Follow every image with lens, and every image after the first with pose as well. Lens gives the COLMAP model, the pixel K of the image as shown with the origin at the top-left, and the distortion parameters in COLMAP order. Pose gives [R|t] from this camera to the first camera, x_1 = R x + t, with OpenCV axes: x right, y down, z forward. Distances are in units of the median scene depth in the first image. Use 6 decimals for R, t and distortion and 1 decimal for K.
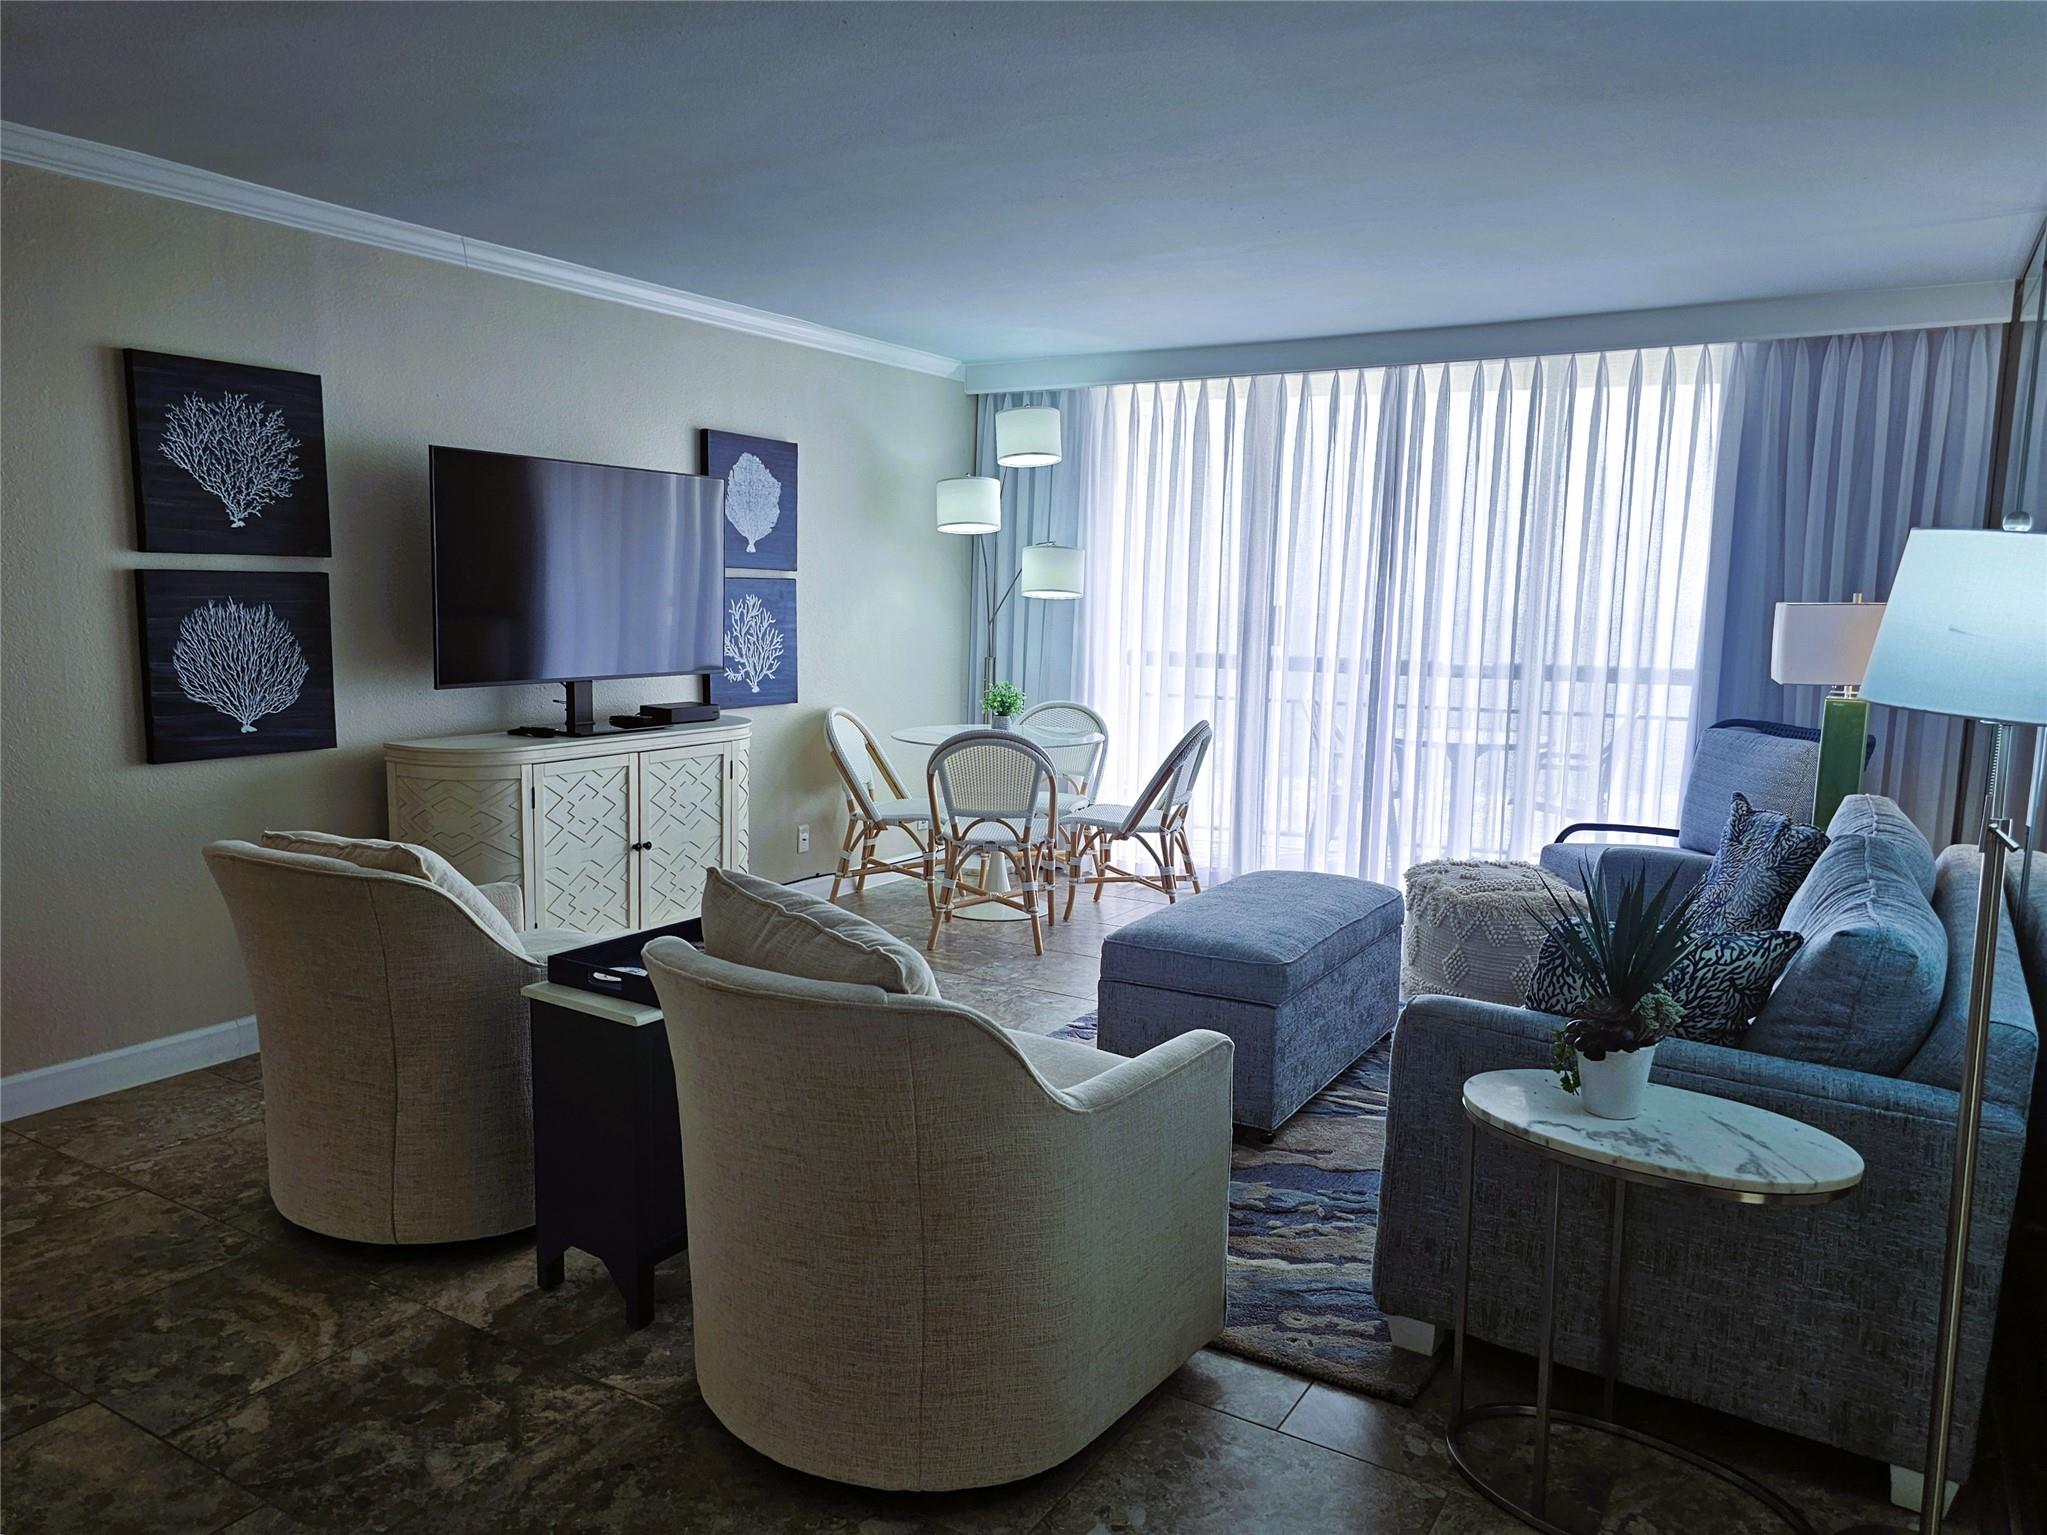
lens RADIAL K [[1421.5, 0, 1023.5], [0, 1421.5, 767.5], [0, 0, 1]] dist [-0.001050, -0.003957]
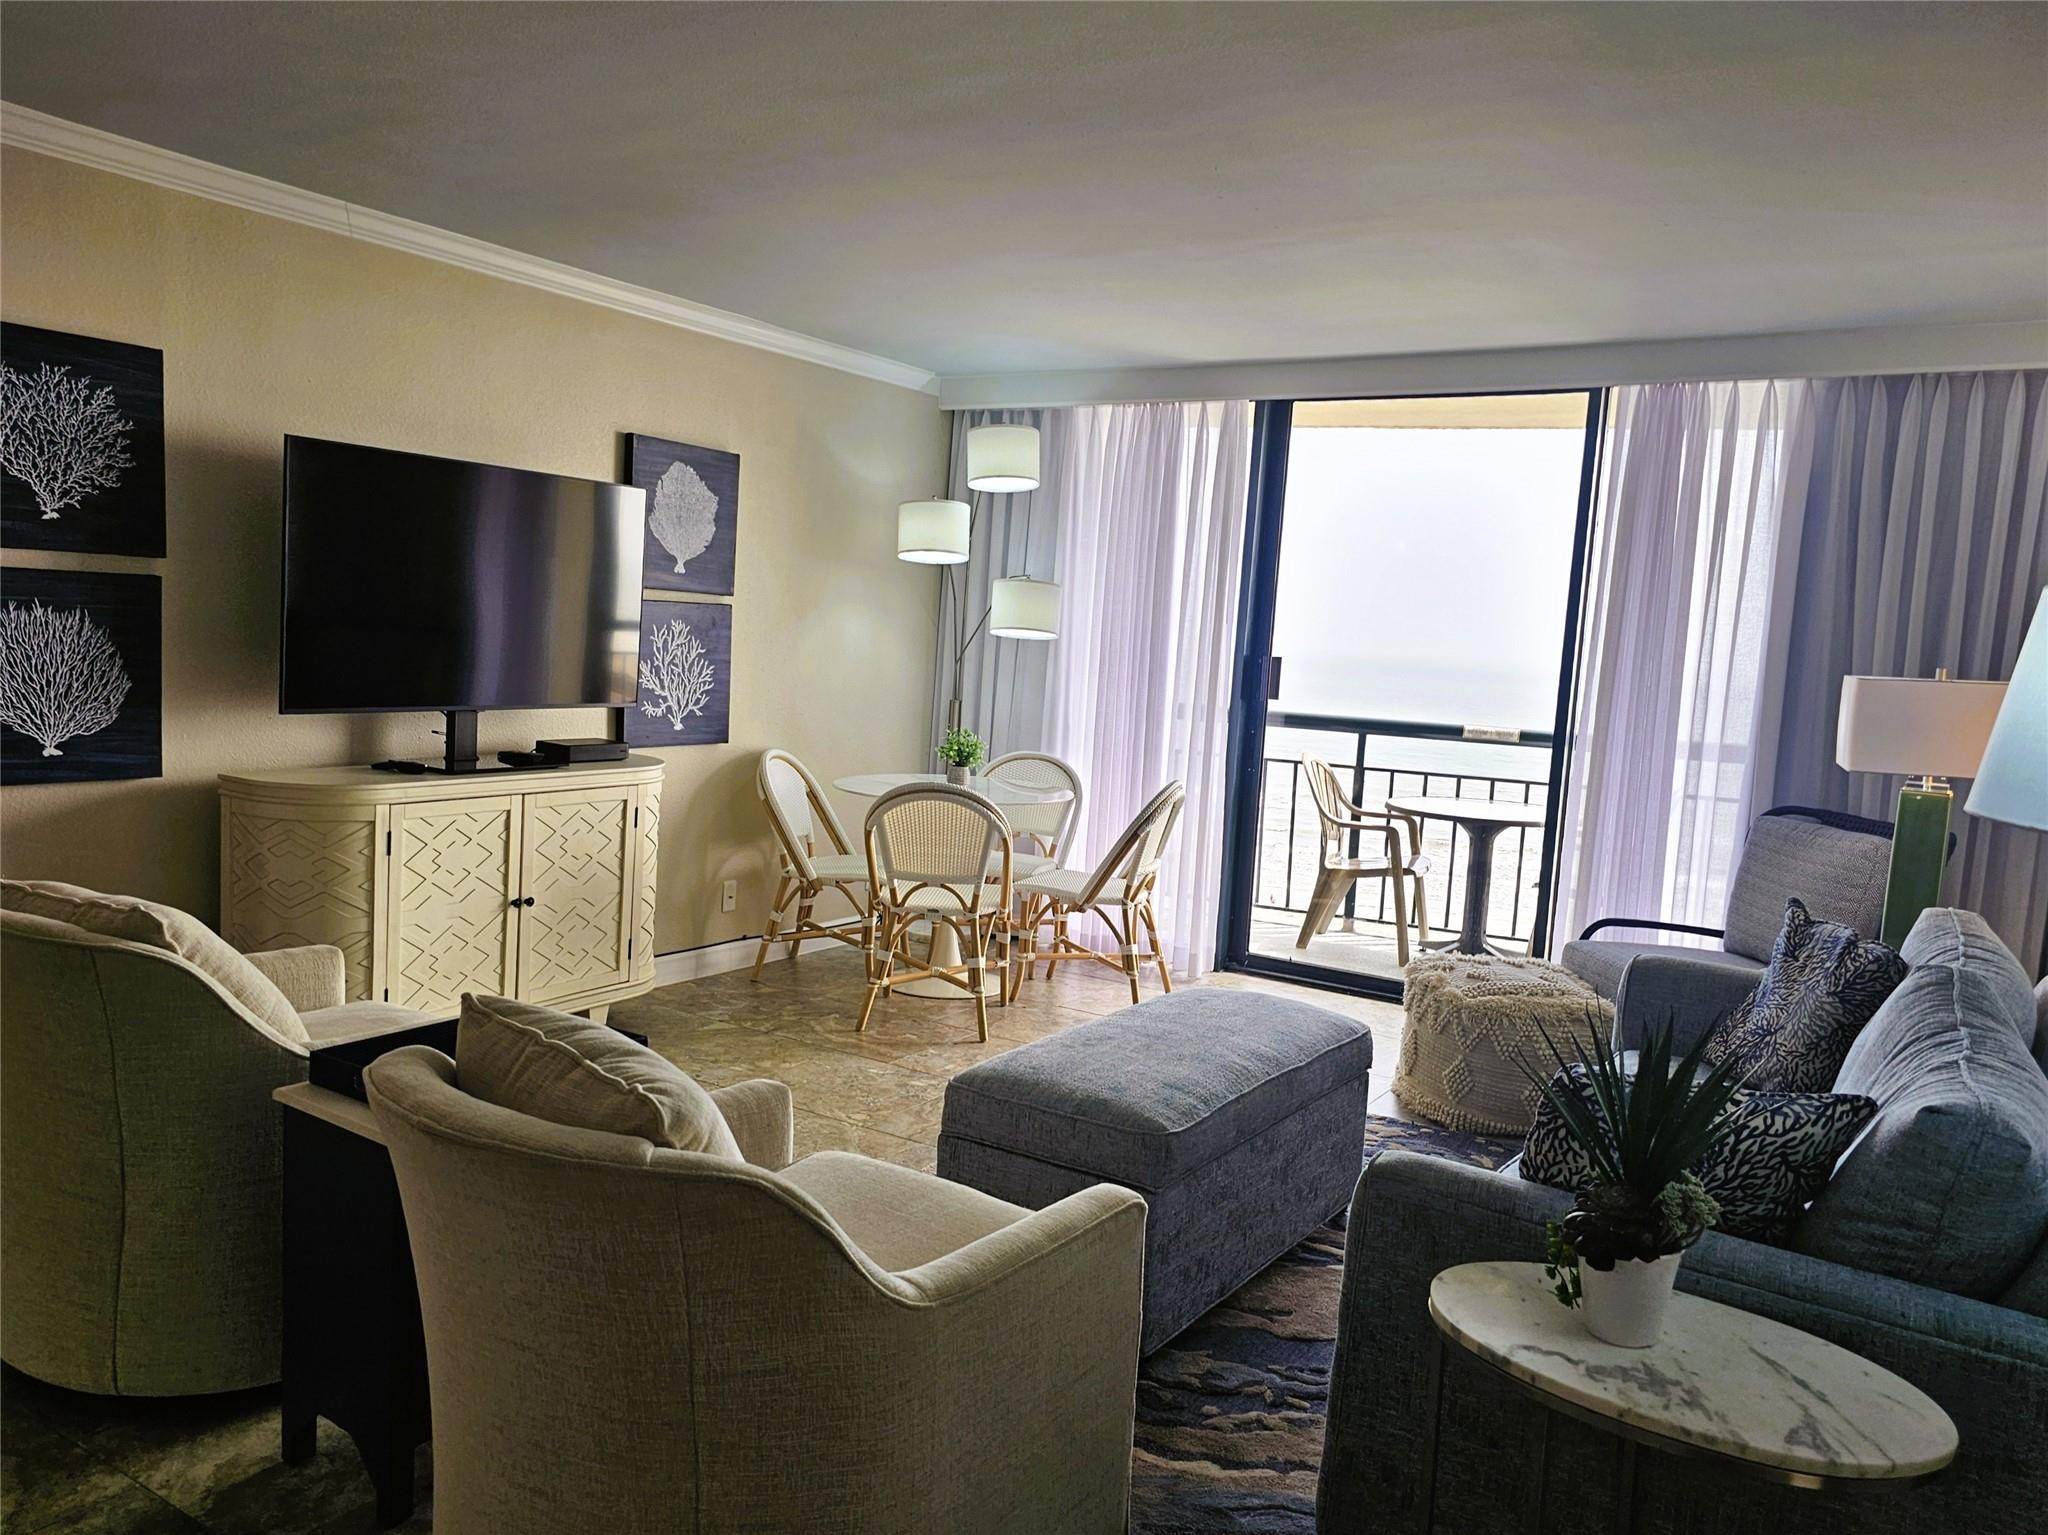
lens RADIAL K [[1450.3, 0, 1020.9], [0, 1450.3, 757.1], [0, 0, 1]] dist [0.006264, -0.010157]
pose [[0.998909, 0.040905, -0.022509, 0.059715], [-0.041671, 0.998529, -0.034687, -0.017022], [0.021057, 0.035588, 0.999145, 0.125636]]
